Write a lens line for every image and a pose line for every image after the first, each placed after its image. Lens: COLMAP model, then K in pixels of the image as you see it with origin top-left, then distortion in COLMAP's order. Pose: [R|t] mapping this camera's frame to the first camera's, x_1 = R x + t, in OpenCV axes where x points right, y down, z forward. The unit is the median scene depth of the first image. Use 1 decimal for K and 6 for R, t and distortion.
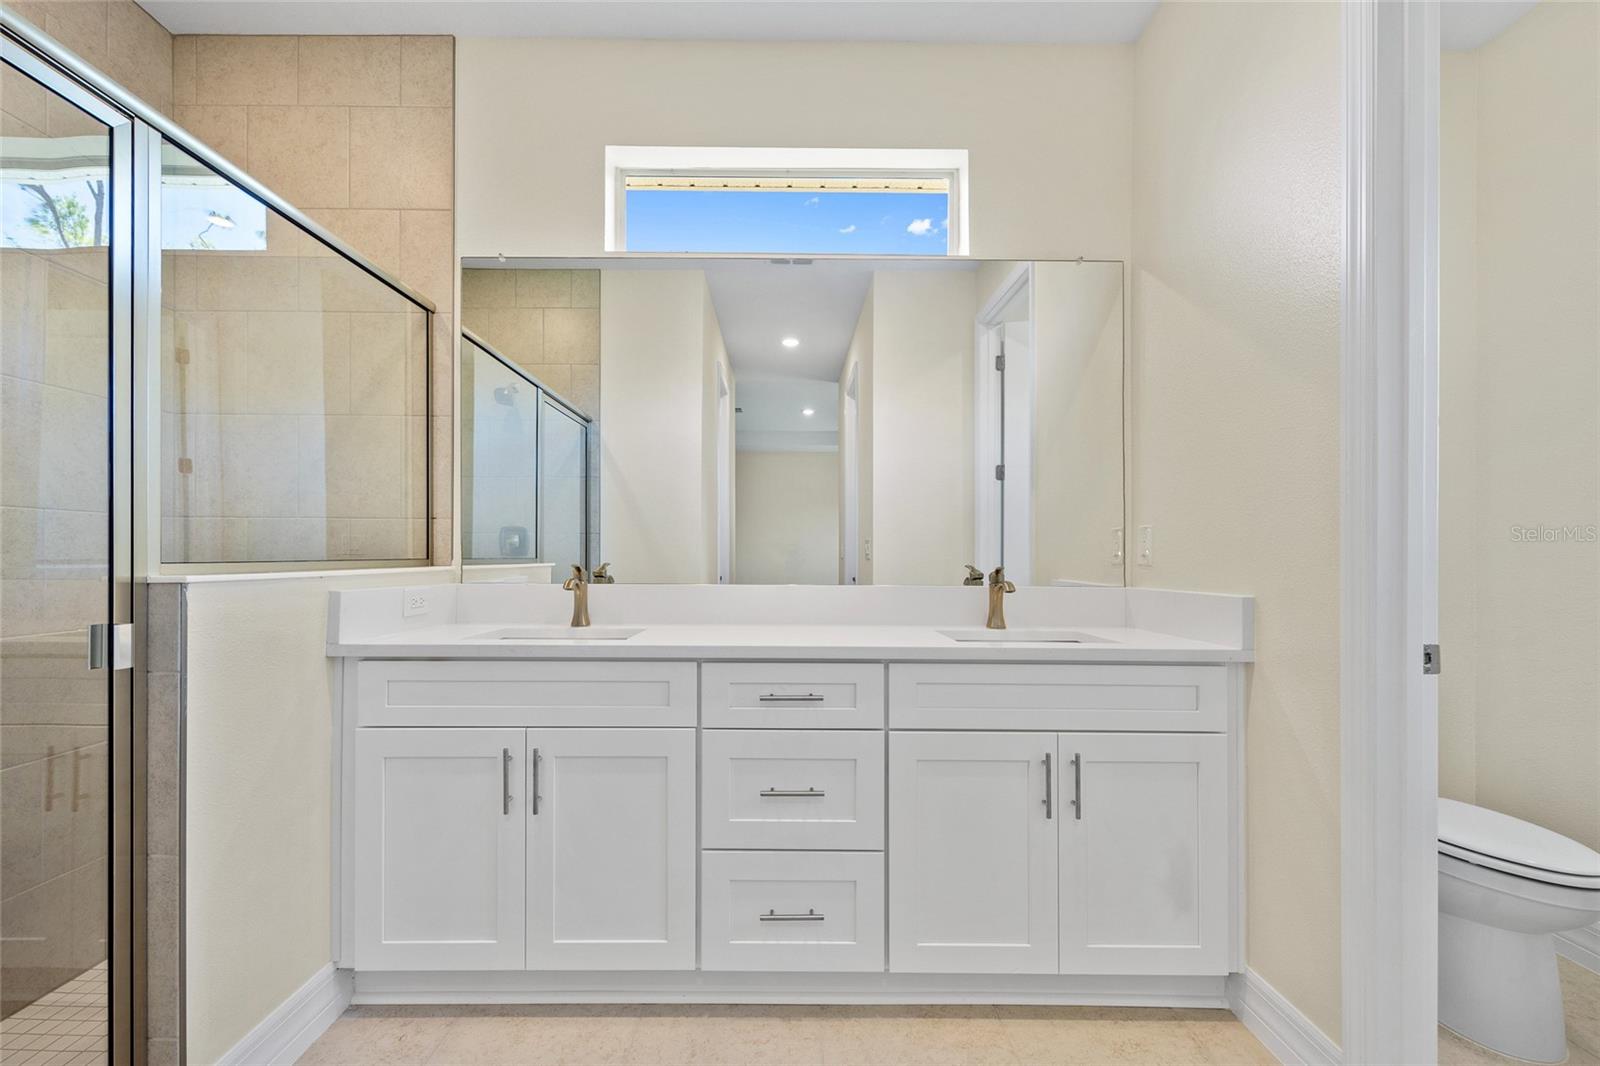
lens RADIAL K [[653.8, 0, 799.6], [0, 653.8, 548.9], [0, 0, 1]] dist [-0.001735, -0.000059]
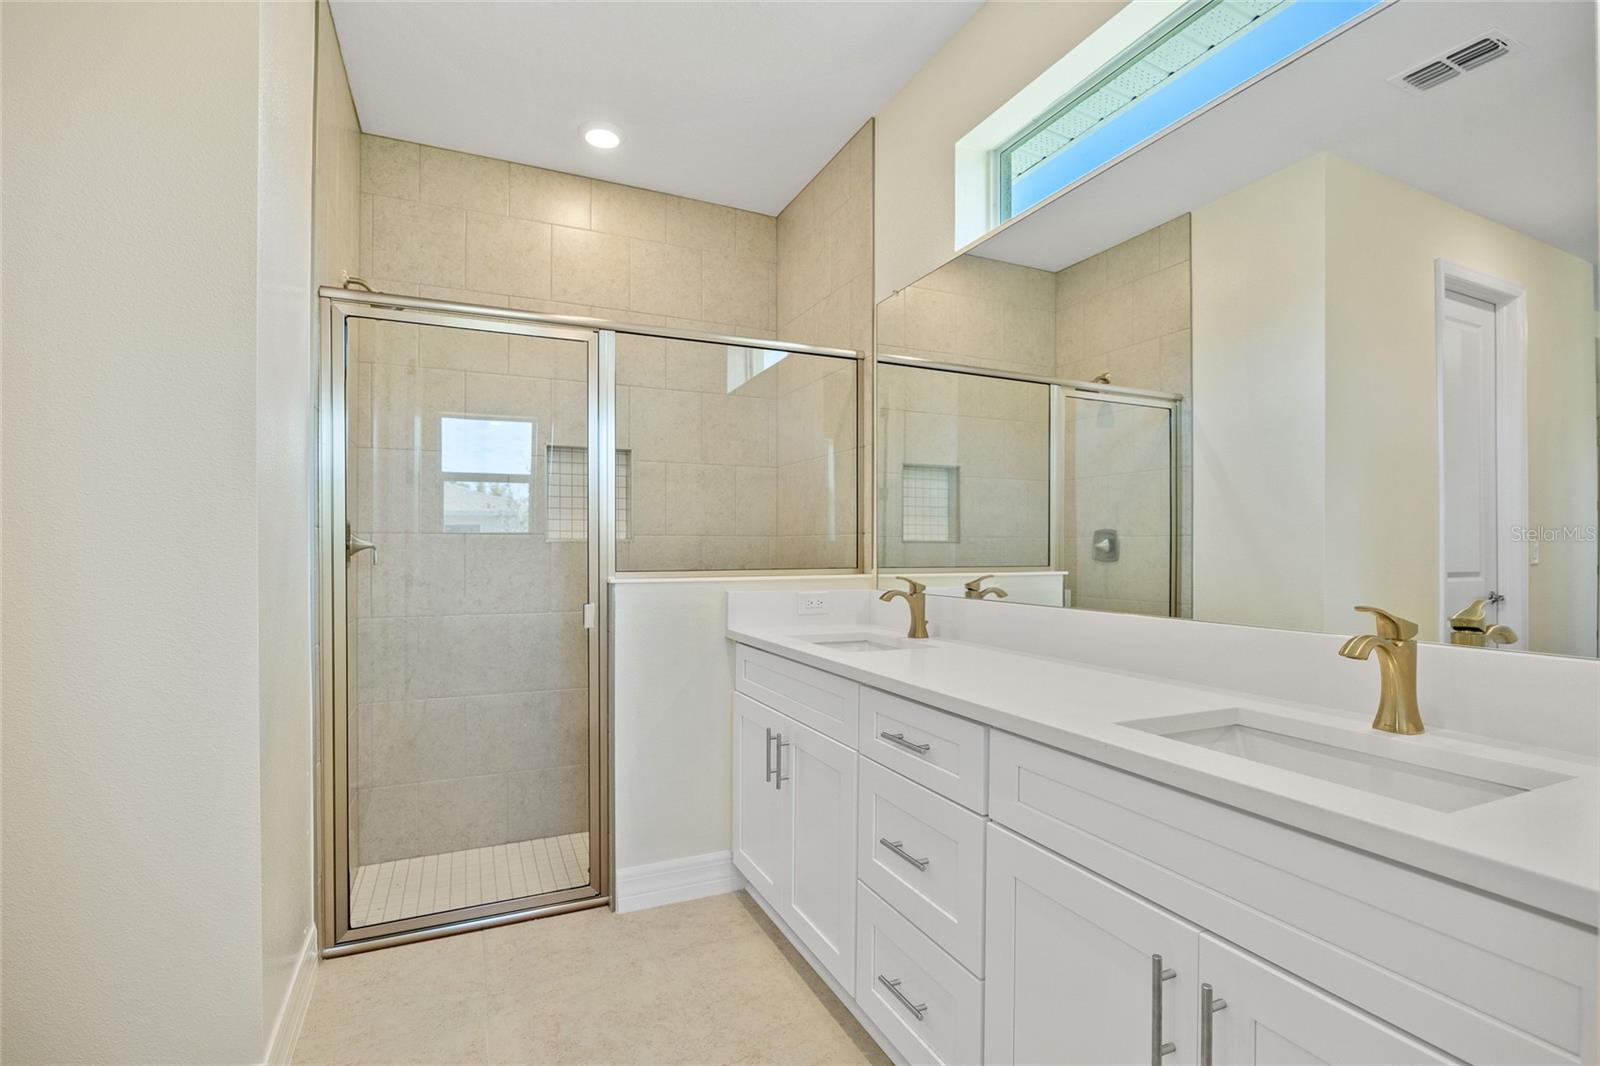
lens RADIAL K [[715.5, 0, 793.7], [0, 715.5, 543.8], [0, 0, 1]] dist [-0.020073, 0.000126]
pose [[0.419885, -0.012255, -0.907495, 0.741265], [0.009086, 0.999915, -0.009299, -0.023199], [0.907532, -0.004341, 0.419961, 0.458431]]
